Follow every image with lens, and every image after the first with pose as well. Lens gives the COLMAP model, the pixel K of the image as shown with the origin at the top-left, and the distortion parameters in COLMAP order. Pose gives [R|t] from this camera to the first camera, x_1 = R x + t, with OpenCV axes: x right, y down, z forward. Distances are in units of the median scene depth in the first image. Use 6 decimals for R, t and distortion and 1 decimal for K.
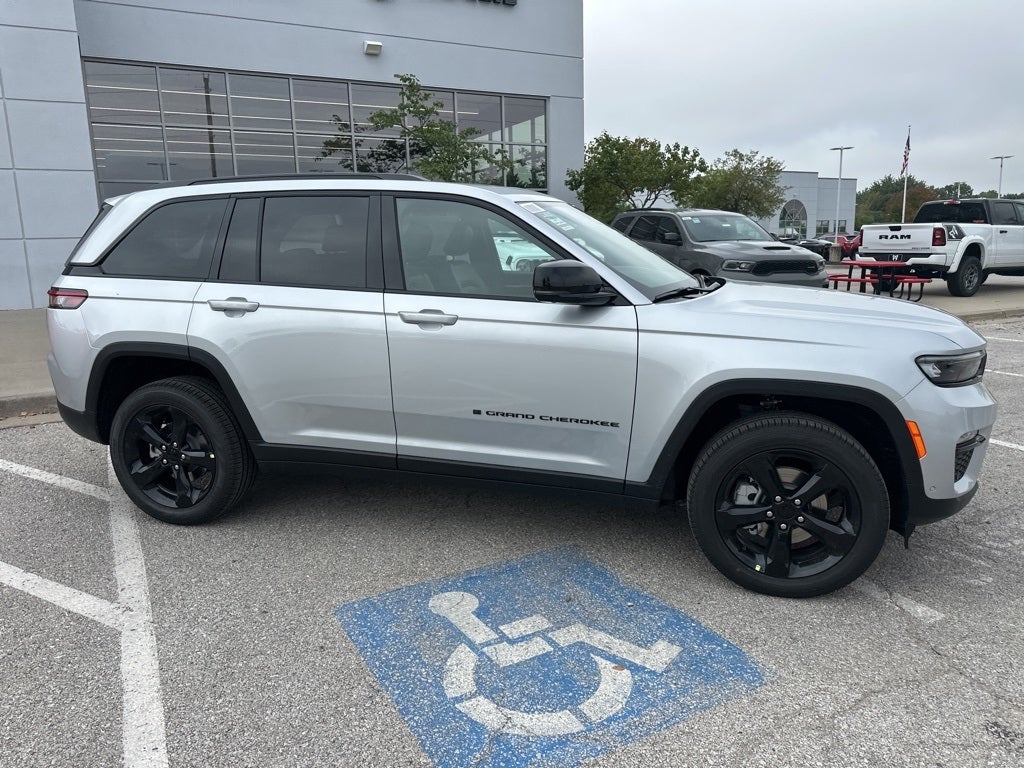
lens RADIAL K [[717.7, 0, 508.0], [0, 717.7, 374.1], [0, 0, 1]] dist [0.057185, -0.072367]
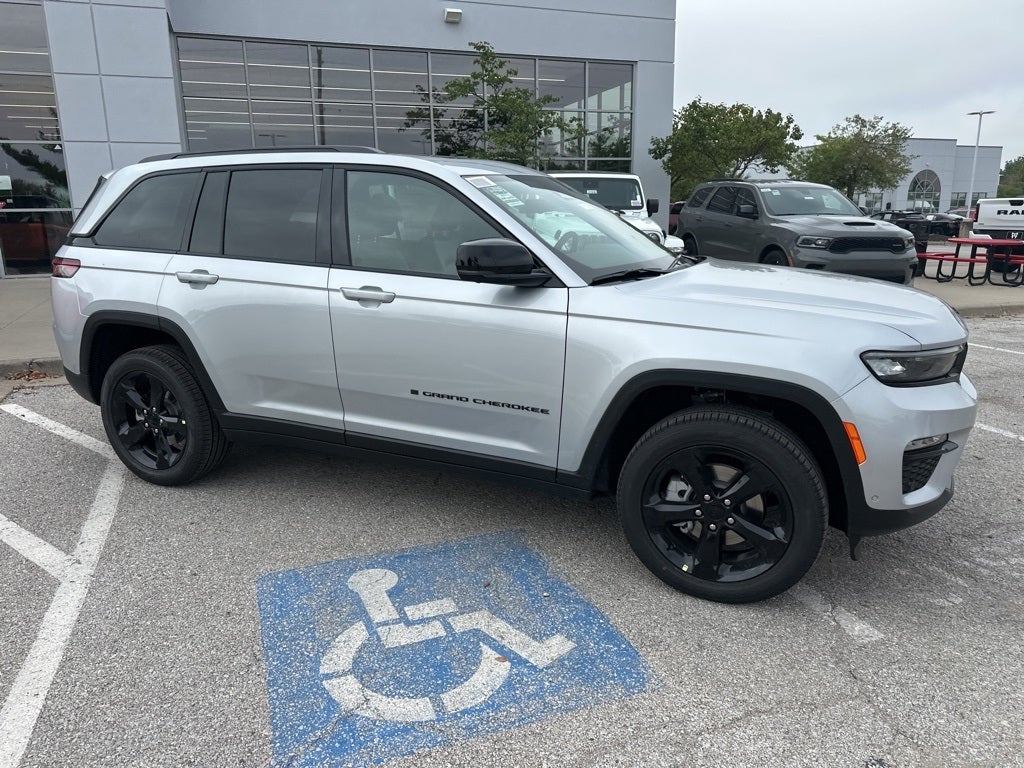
lens RADIAL K [[716.9, 0, 507.5], [0, 716.9, 385.4], [0, 0, 1]] dist [0.061601, -0.076762]
pose [[0.989208, 0.040734, -0.140740, 0.227383], [-0.033297, 0.997942, 0.054800, -0.014346], [0.142683, -0.049522, 0.988529, 0.043090]]
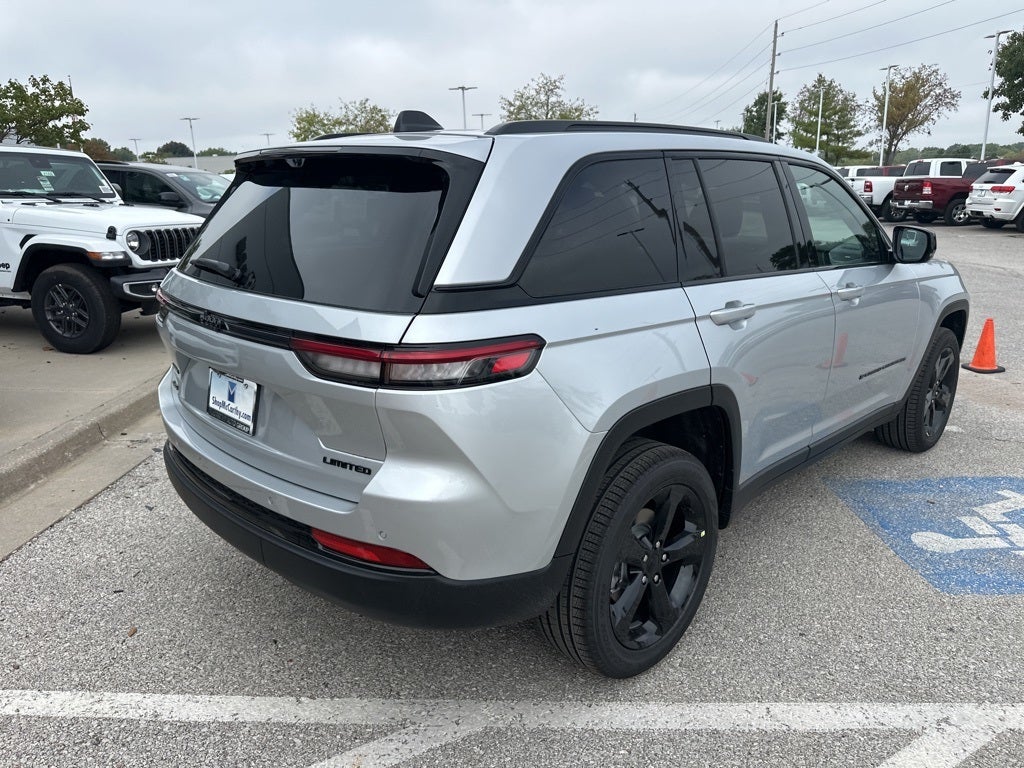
lens RADIAL K [[730.4, 0, 510.0], [0, 730.4, 367.8], [0, 0, 1]] dist [0.000736, -0.004235]
pose [[0.495541, -0.205889, 0.843830, -1.222952], [0.164272, 0.976182, 0.141713, -0.199975], [-0.852909, 0.068392, 0.517561, 0.903839]]
